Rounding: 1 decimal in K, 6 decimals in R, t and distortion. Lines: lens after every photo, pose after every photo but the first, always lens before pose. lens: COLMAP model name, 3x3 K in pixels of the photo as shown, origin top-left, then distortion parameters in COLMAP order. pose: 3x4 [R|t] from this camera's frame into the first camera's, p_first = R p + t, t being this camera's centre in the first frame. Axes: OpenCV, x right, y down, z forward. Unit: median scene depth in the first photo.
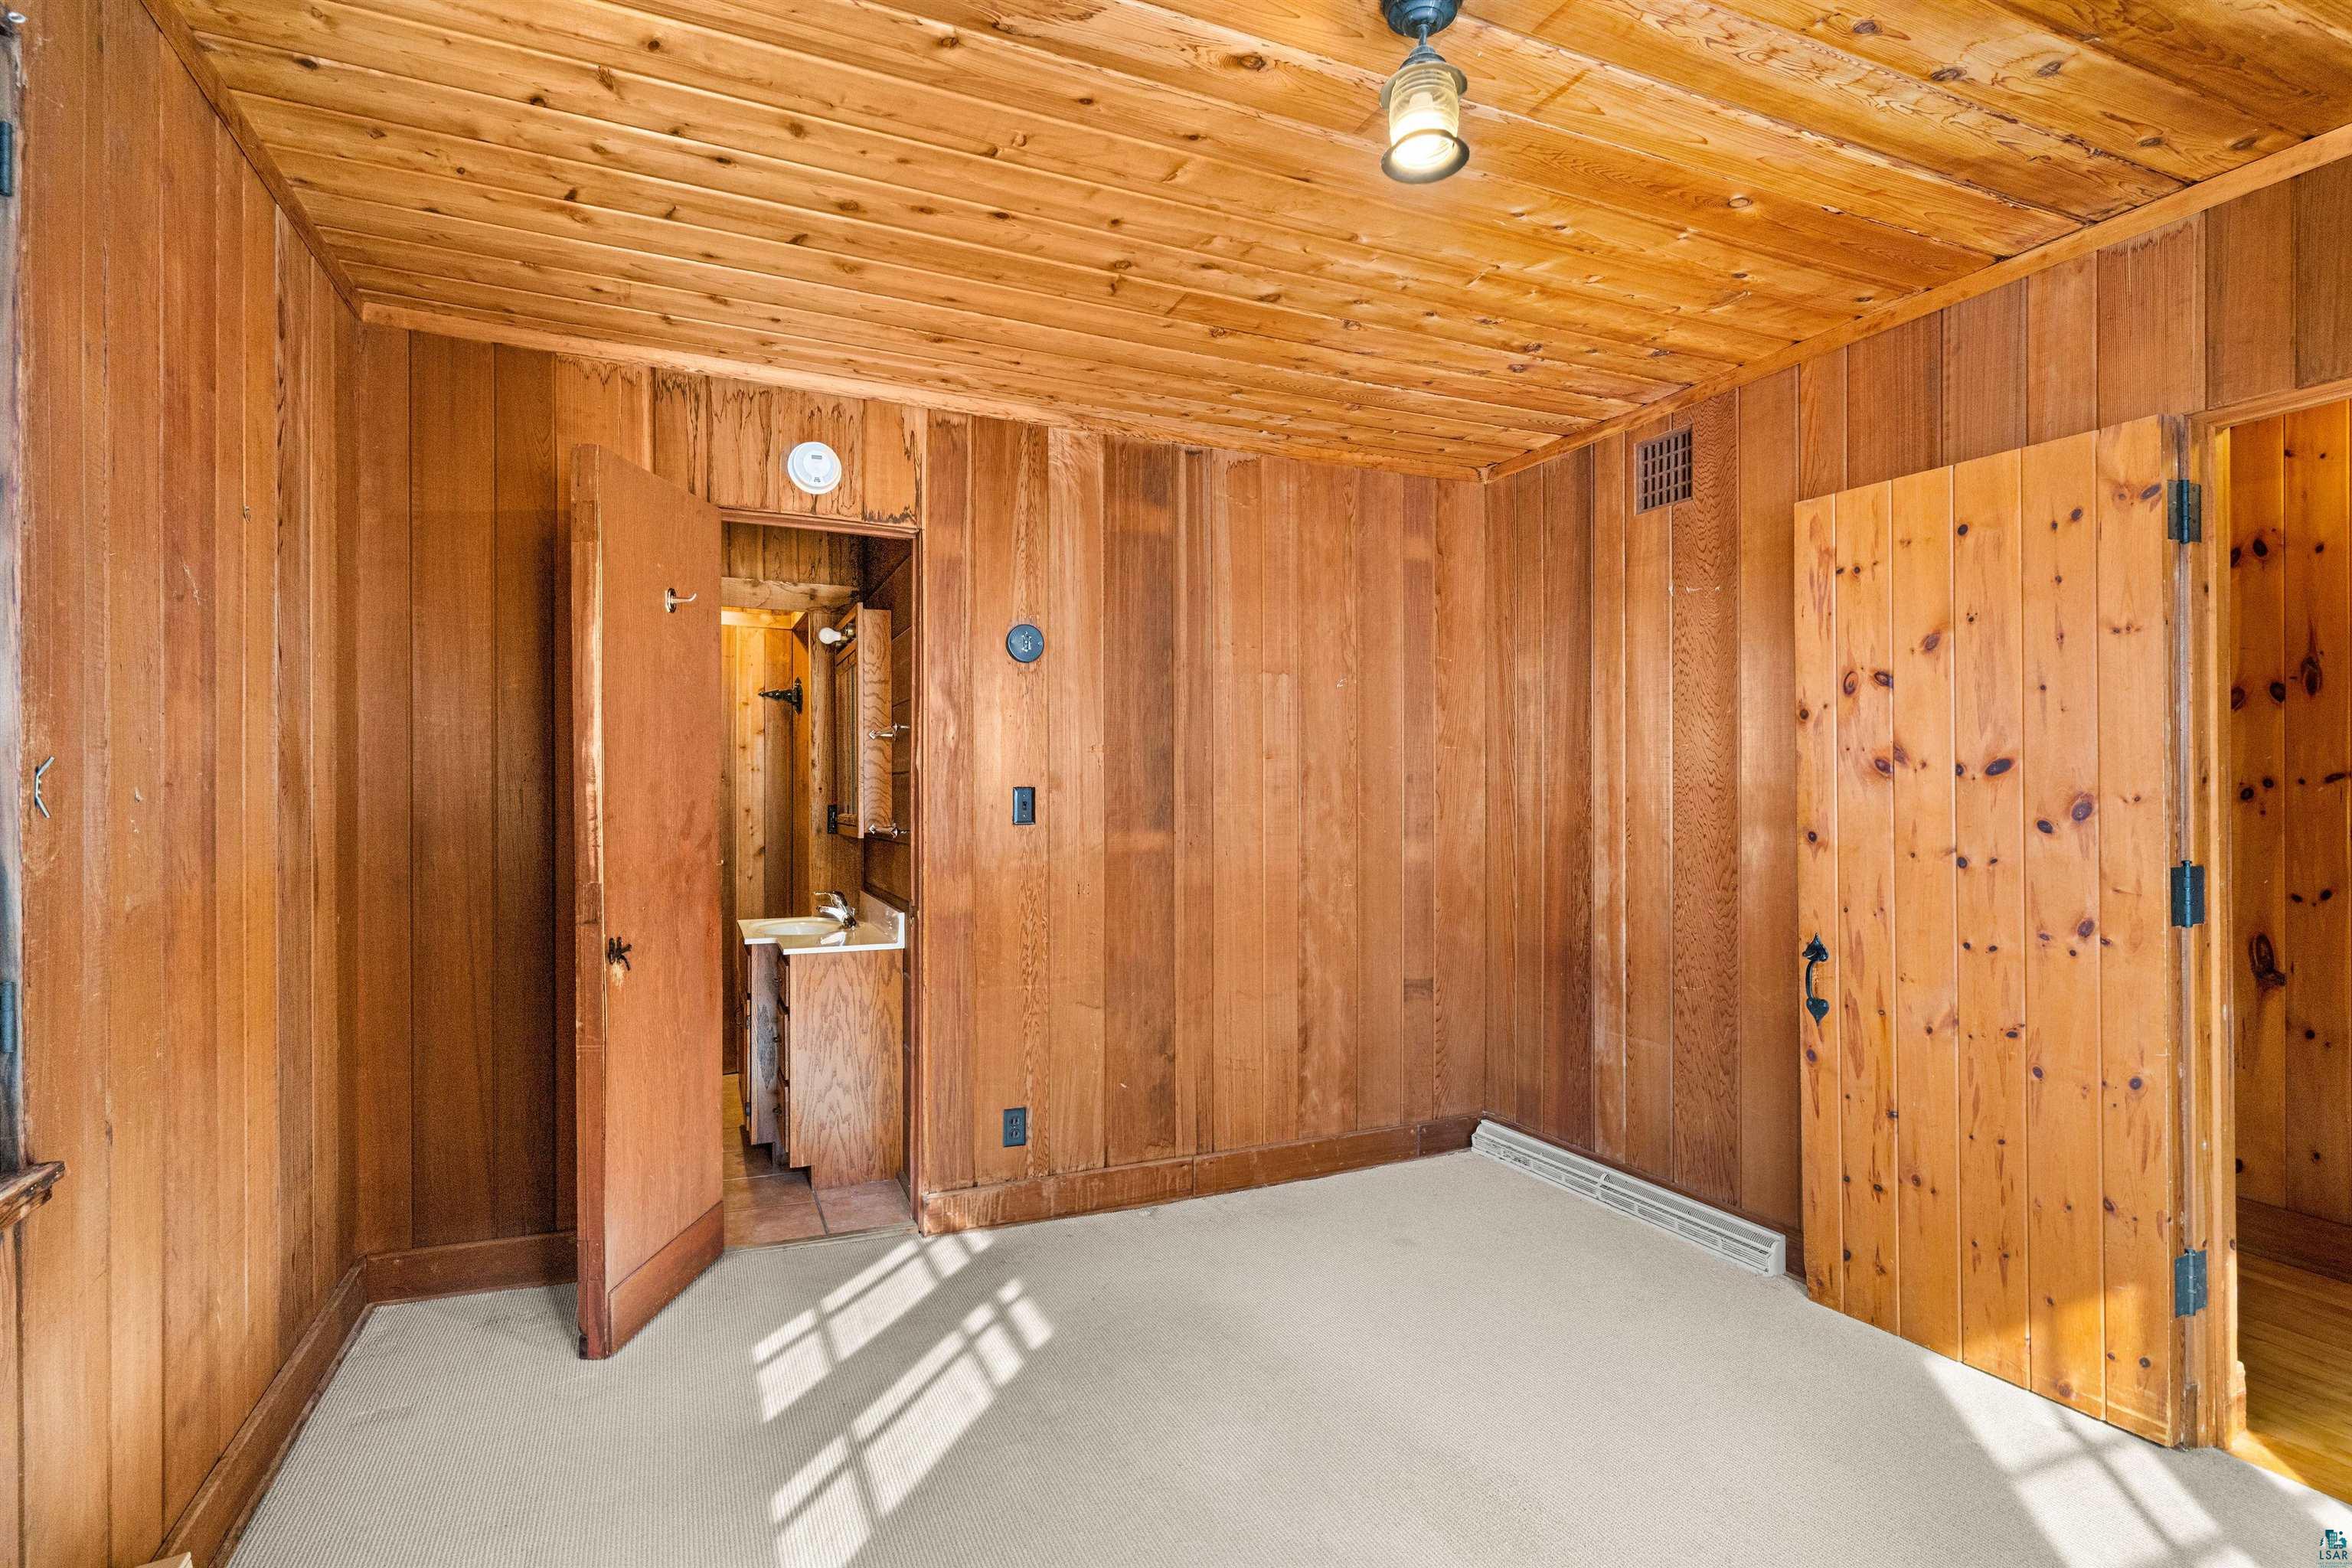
lens RADIAL K [[1126.8, 0, 1165.8], [0, 1126.8, 788.0], [0, 0, 1]] dist [-0.000550, 0.001318]
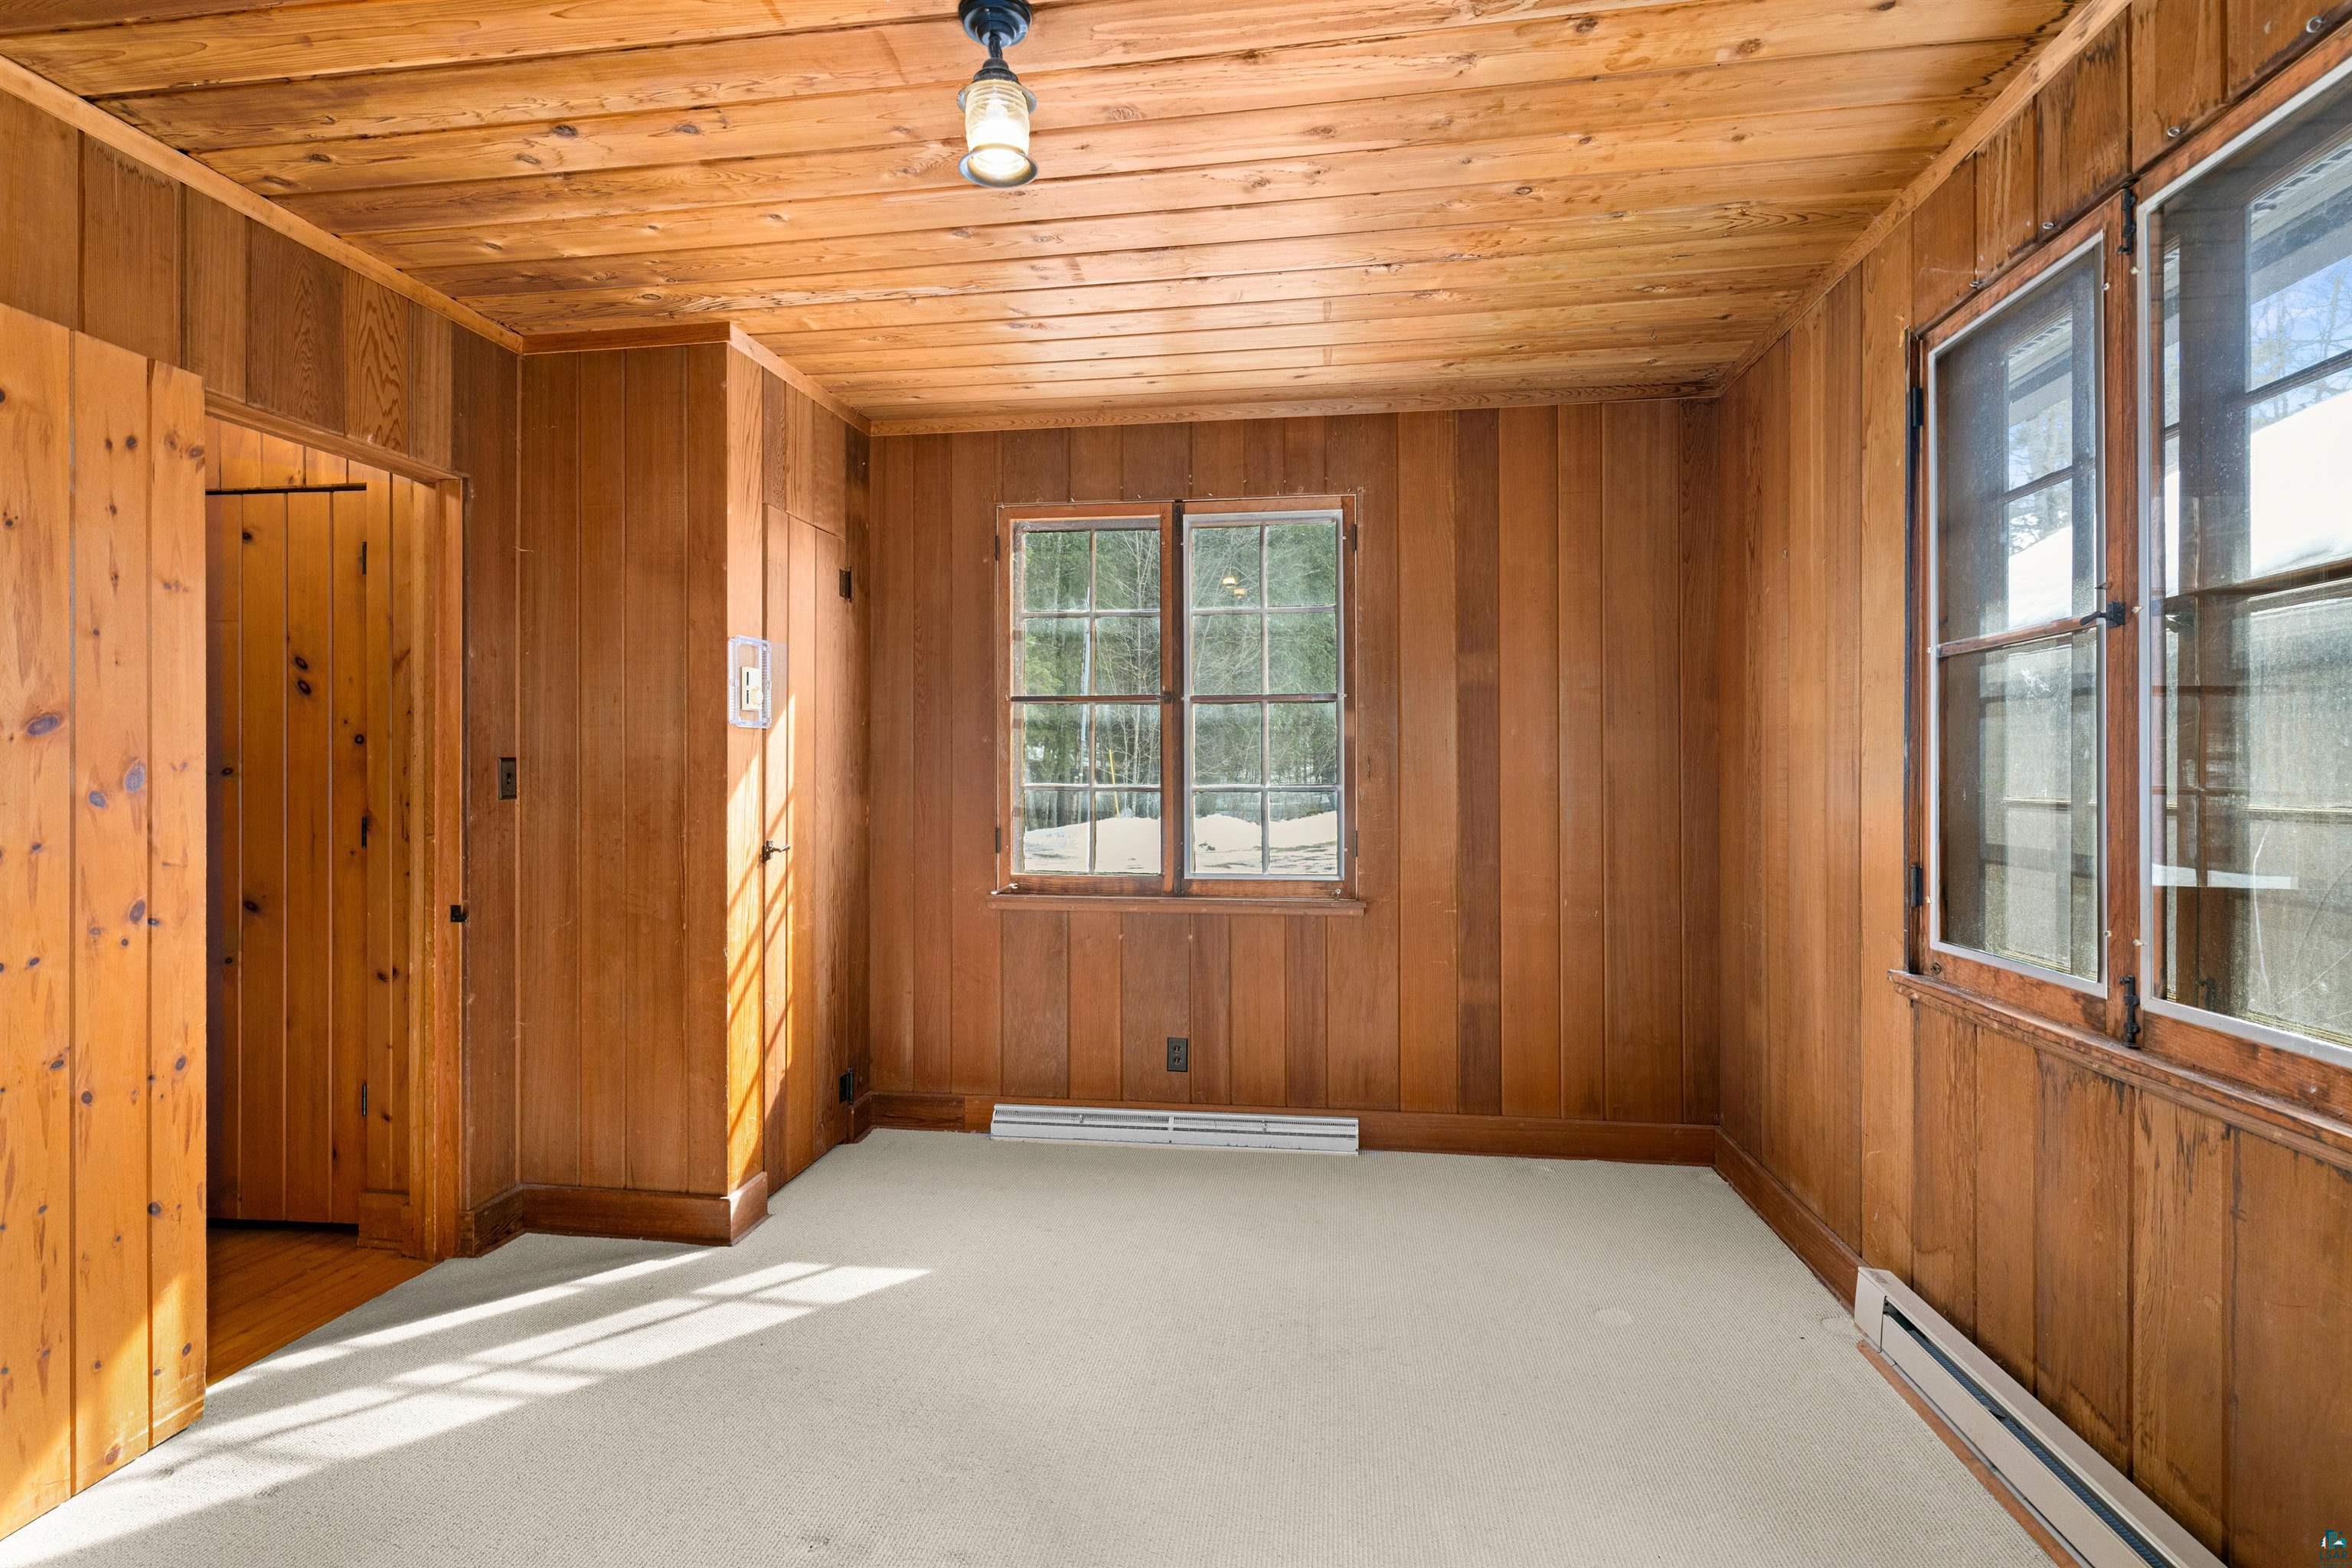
lens RADIAL K [[1126.8, 0, 1170.9], [0, 1126.8, 772.9], [0, 0, 1]] dist [-0.000550, 0.001318]
pose [[-0.847053, 0.003947, 0.531494, -0.338529], [0.003494, 0.999992, -0.001859, 0.019261], [-0.531498, 0.000282, -0.847060, 1.284841]]
